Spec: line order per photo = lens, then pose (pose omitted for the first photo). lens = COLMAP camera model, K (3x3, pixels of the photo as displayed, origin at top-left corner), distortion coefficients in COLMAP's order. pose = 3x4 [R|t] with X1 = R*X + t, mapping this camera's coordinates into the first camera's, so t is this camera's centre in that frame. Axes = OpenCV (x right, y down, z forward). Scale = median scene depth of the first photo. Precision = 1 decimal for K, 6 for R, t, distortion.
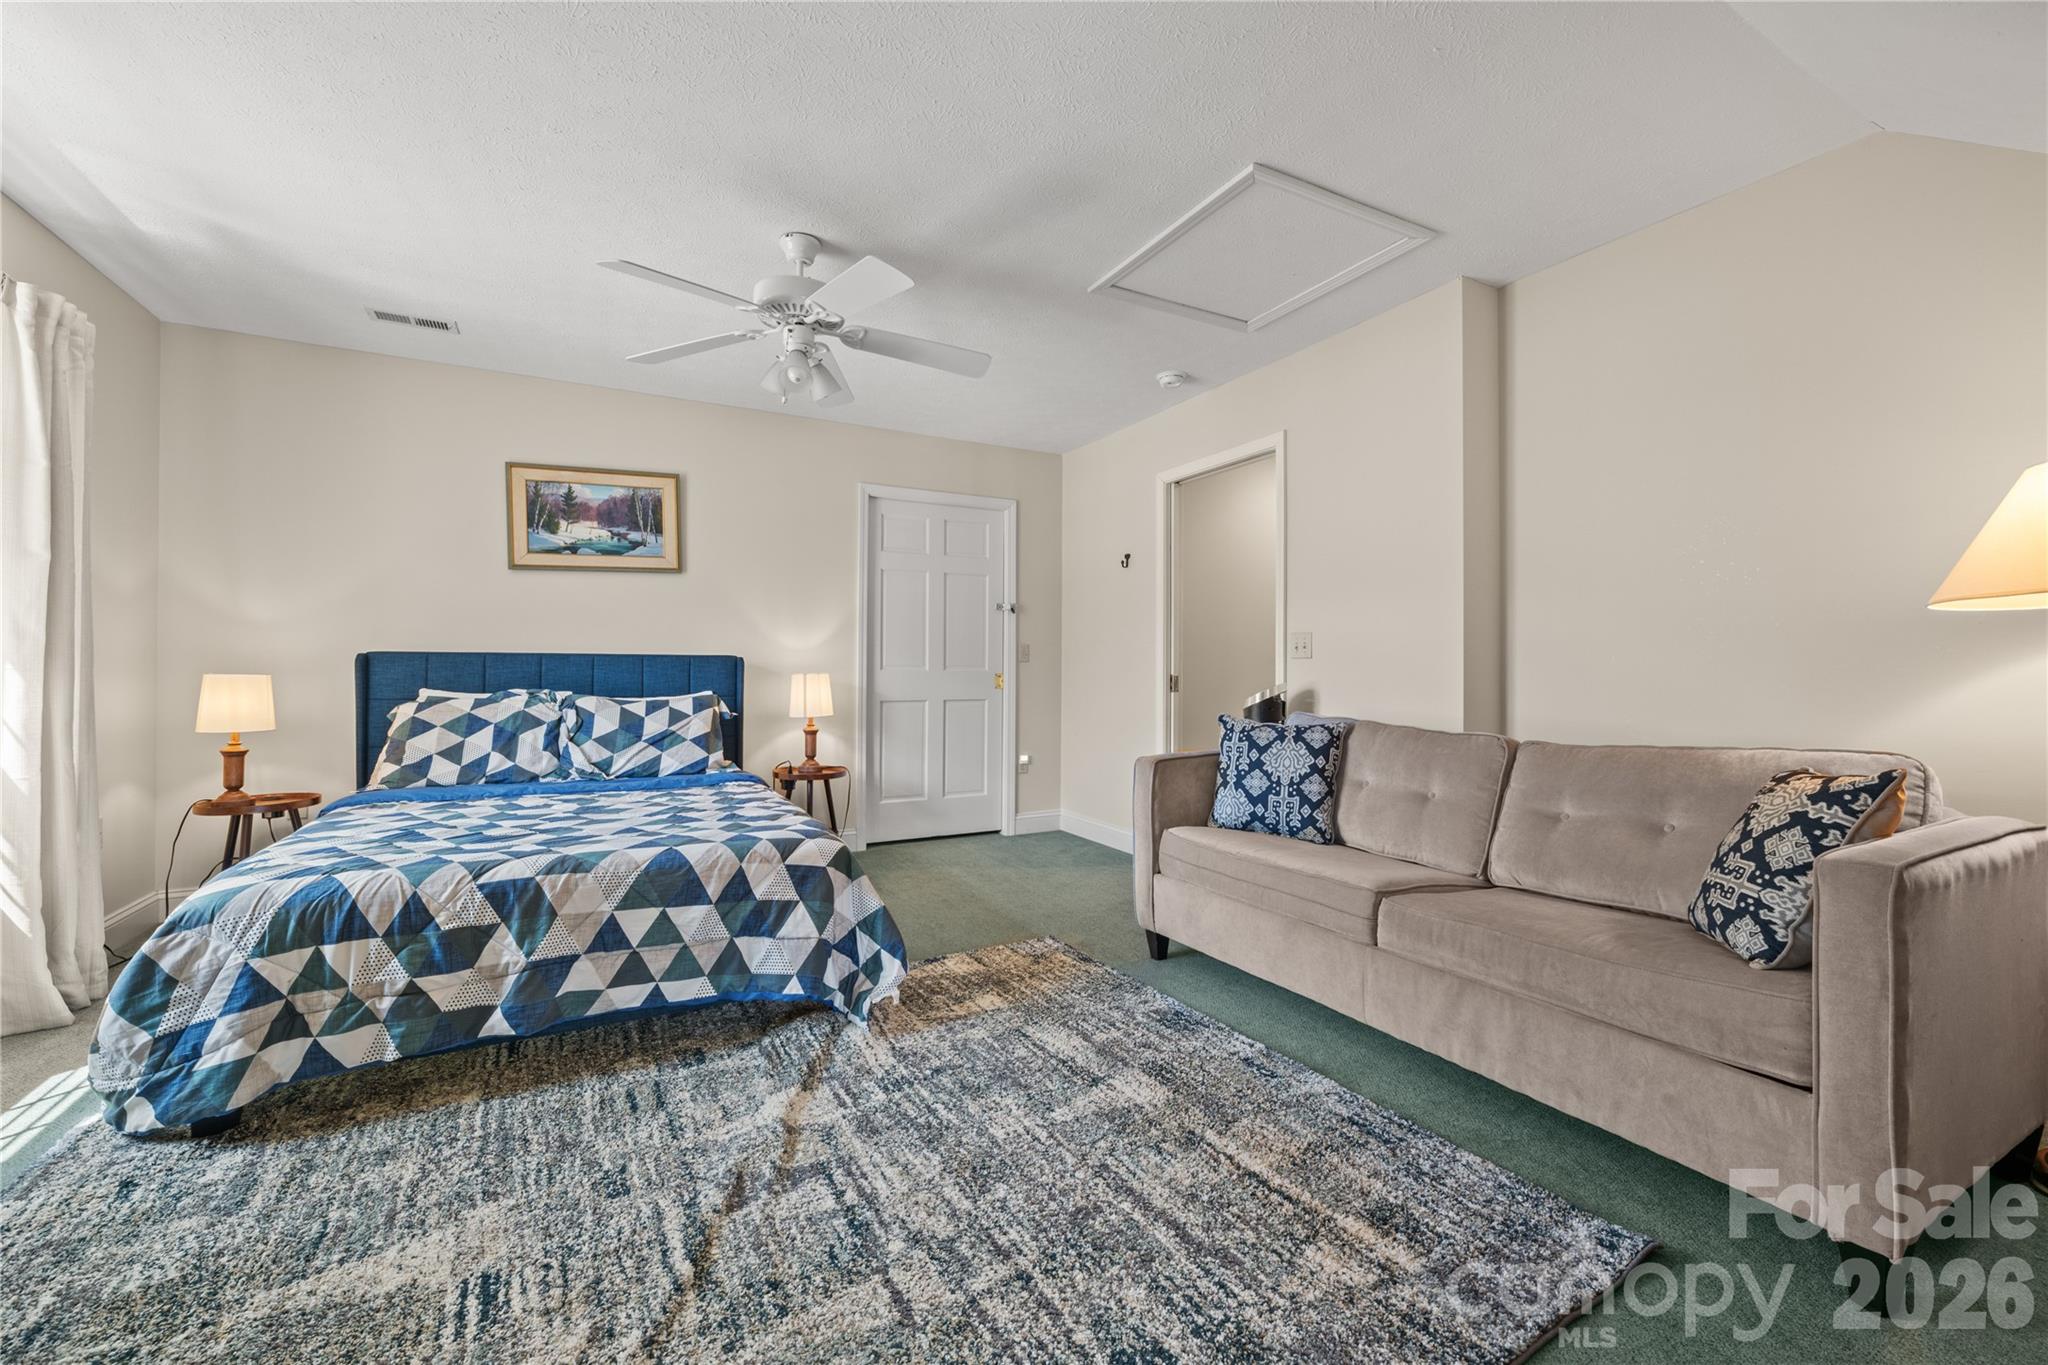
lens RADIAL K [[812.0, 0, 1027.1], [0, 812.0, 669.4], [0, 0, 1]] dist [-0.002589, 0.000933]
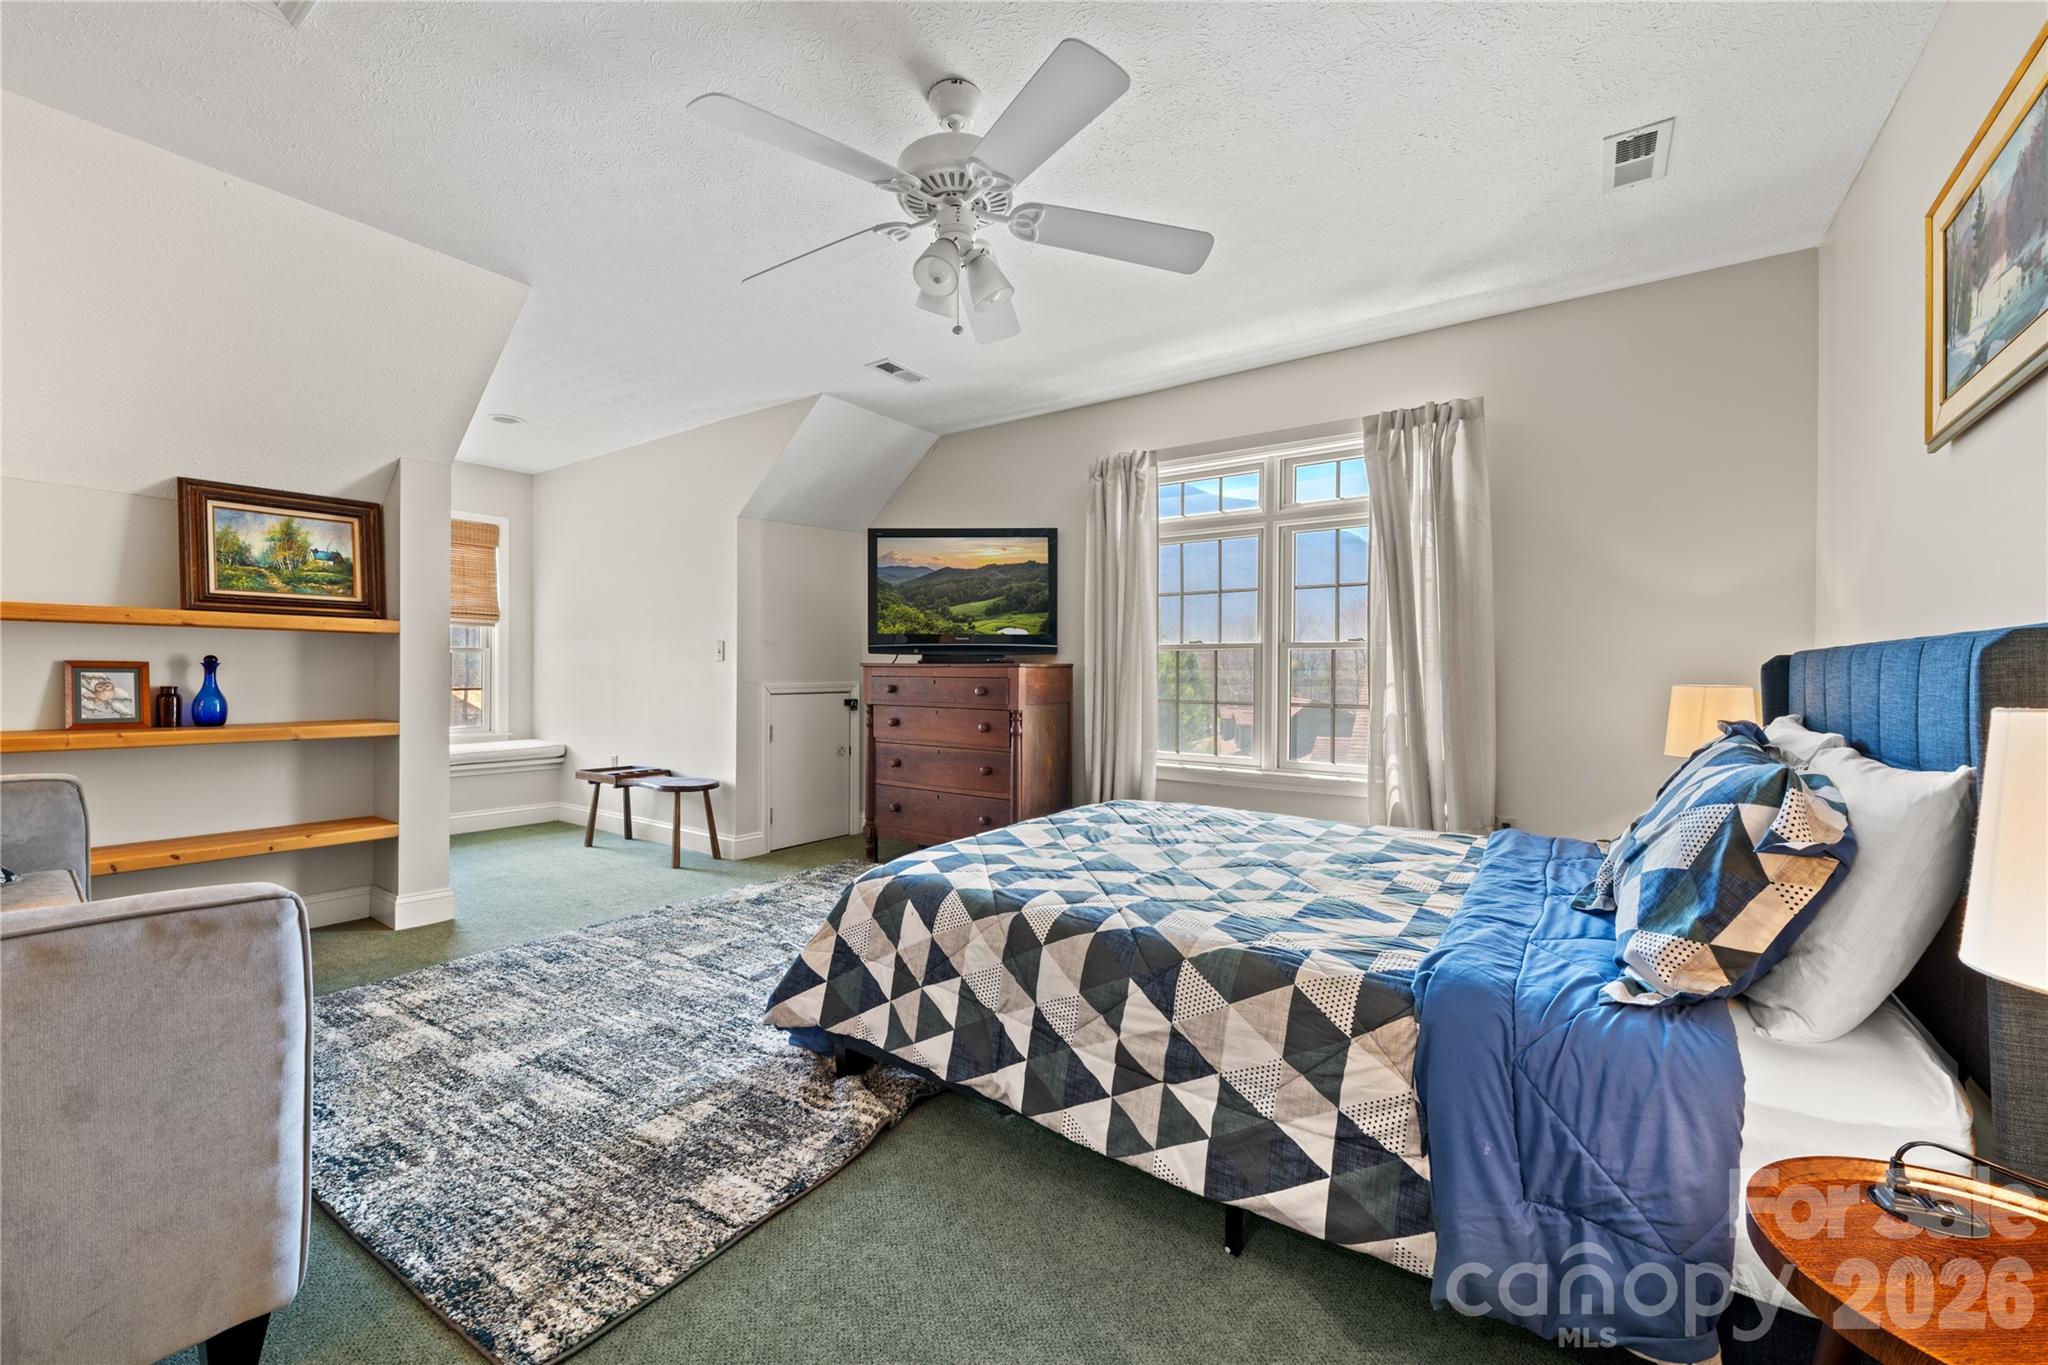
lens RADIAL K [[812.0, 0, 1024.2], [0, 812.0, 675.0], [0, 0, 1]] dist [-0.002589, 0.000933]
pose [[-0.897076, -0.003319, -0.441863, -0.017373], [-0.008694, 0.999911, 0.010139, -0.009820], [0.441790, 0.012937, -0.897025, 2.320816]]
